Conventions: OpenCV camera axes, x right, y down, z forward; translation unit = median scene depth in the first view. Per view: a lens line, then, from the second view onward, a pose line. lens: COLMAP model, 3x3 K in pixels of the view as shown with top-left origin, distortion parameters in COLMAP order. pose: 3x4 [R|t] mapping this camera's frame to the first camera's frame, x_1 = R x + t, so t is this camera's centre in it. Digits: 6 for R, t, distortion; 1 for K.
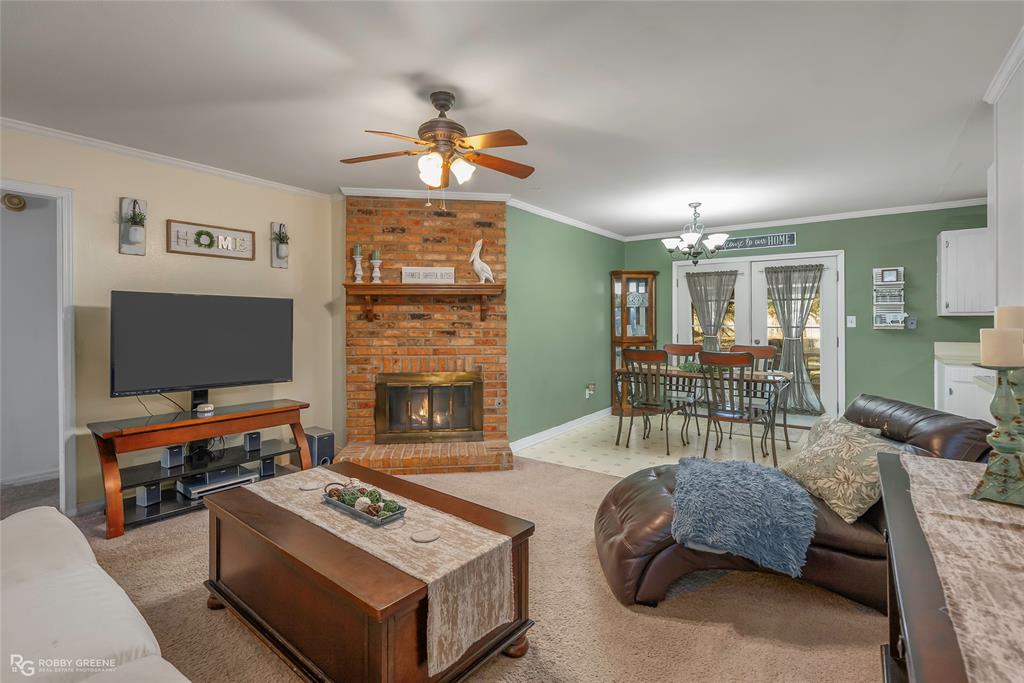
lens RADIAL K [[469.2, 0, 505.1], [0, 469.2, 319.9], [0, 0, 1]] dist [-0.004369, 0.000678]
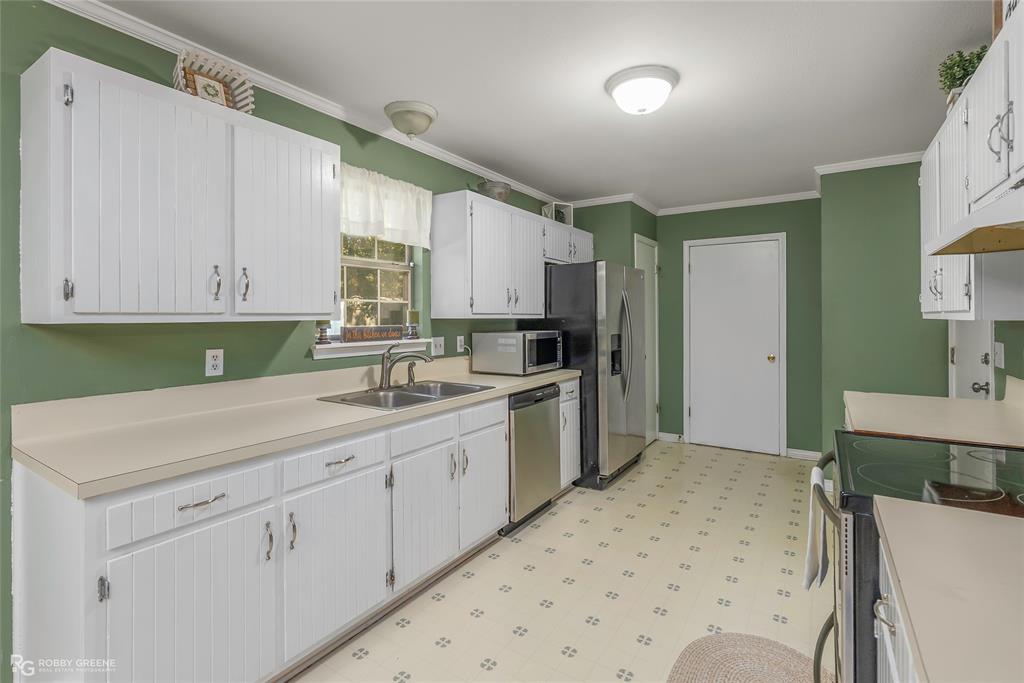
lens RADIAL K [[469.2, 0, 522.0], [0, 469.2, 312.8], [0, 0, 1]] dist [-0.004369, 0.000678]
pose [[-0.095983, 0.007123, 0.995357, 0.615895], [0.005969, 0.999961, -0.006581, -0.012227], [-0.995365, 0.005310, -0.096022, 0.740218]]
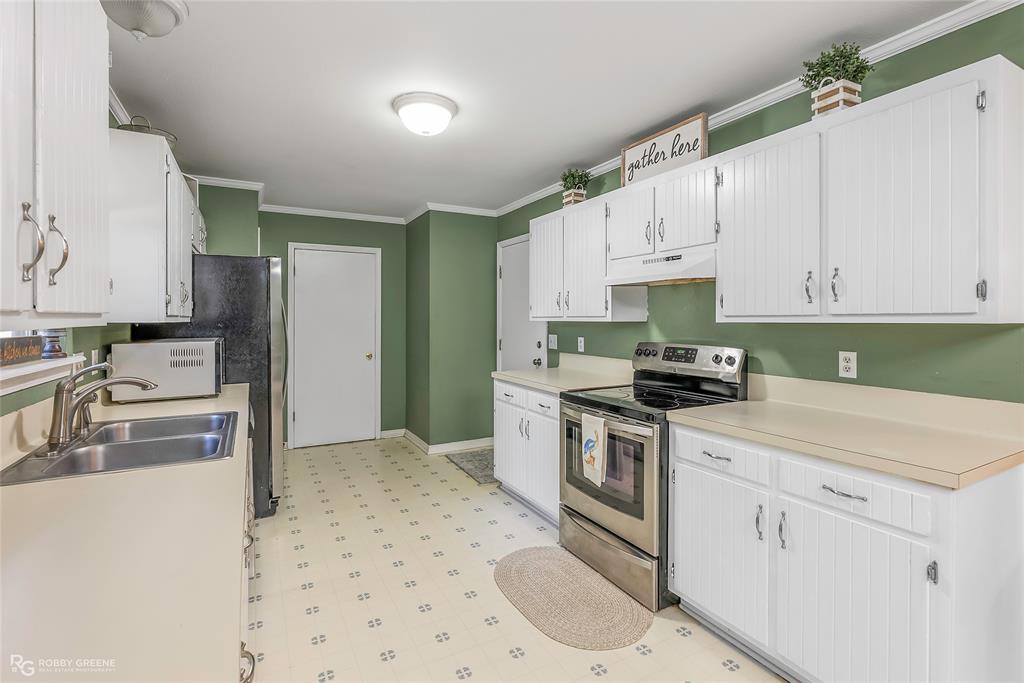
lens RADIAL K [[469.2, 0, 496.6], [0, 469.2, 320.3], [0, 0, 1]] dist [-0.004369, 0.000678]
pose [[-0.906874, 0.000041, 0.421402, 0.789328], [0.002891, 0.999977, 0.006124, -0.012823], [-0.421392, 0.006772, -0.906853, 1.020929]]
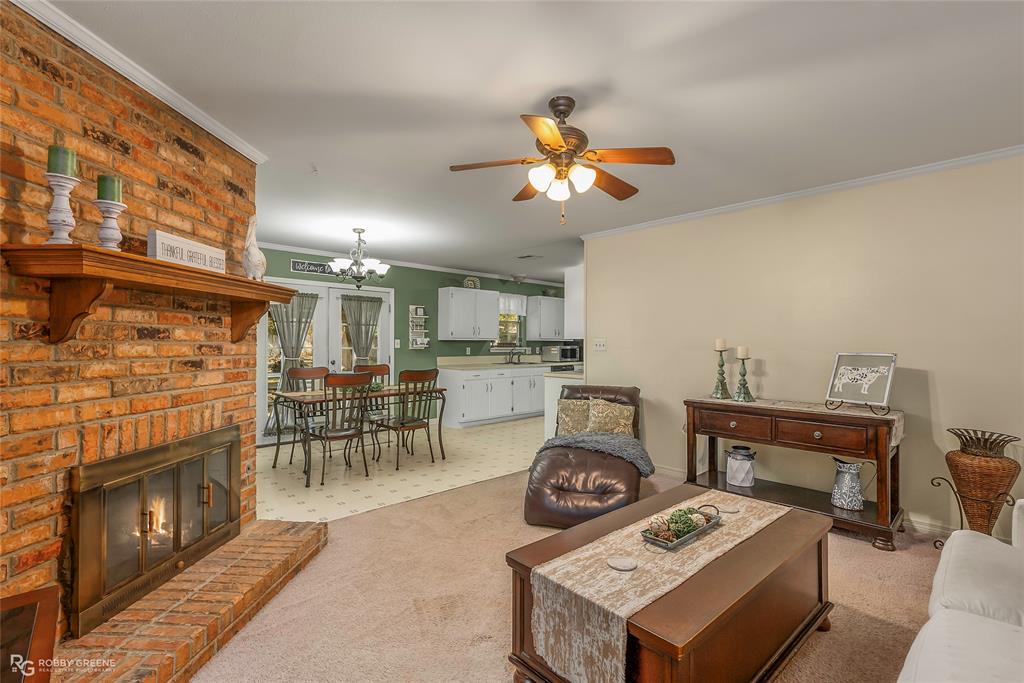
lens RADIAL K [[469.2, 0, 513.6], [0, 469.2, 339.6], [0, 0, 1]] dist [-0.004369, 0.000678]
pose [[0.167600, 0.008123, 0.985822, -0.603840], [-0.001672, 0.999967, -0.007955, 0.002538], [-0.985854, -0.000315, 0.167608, 0.534056]]
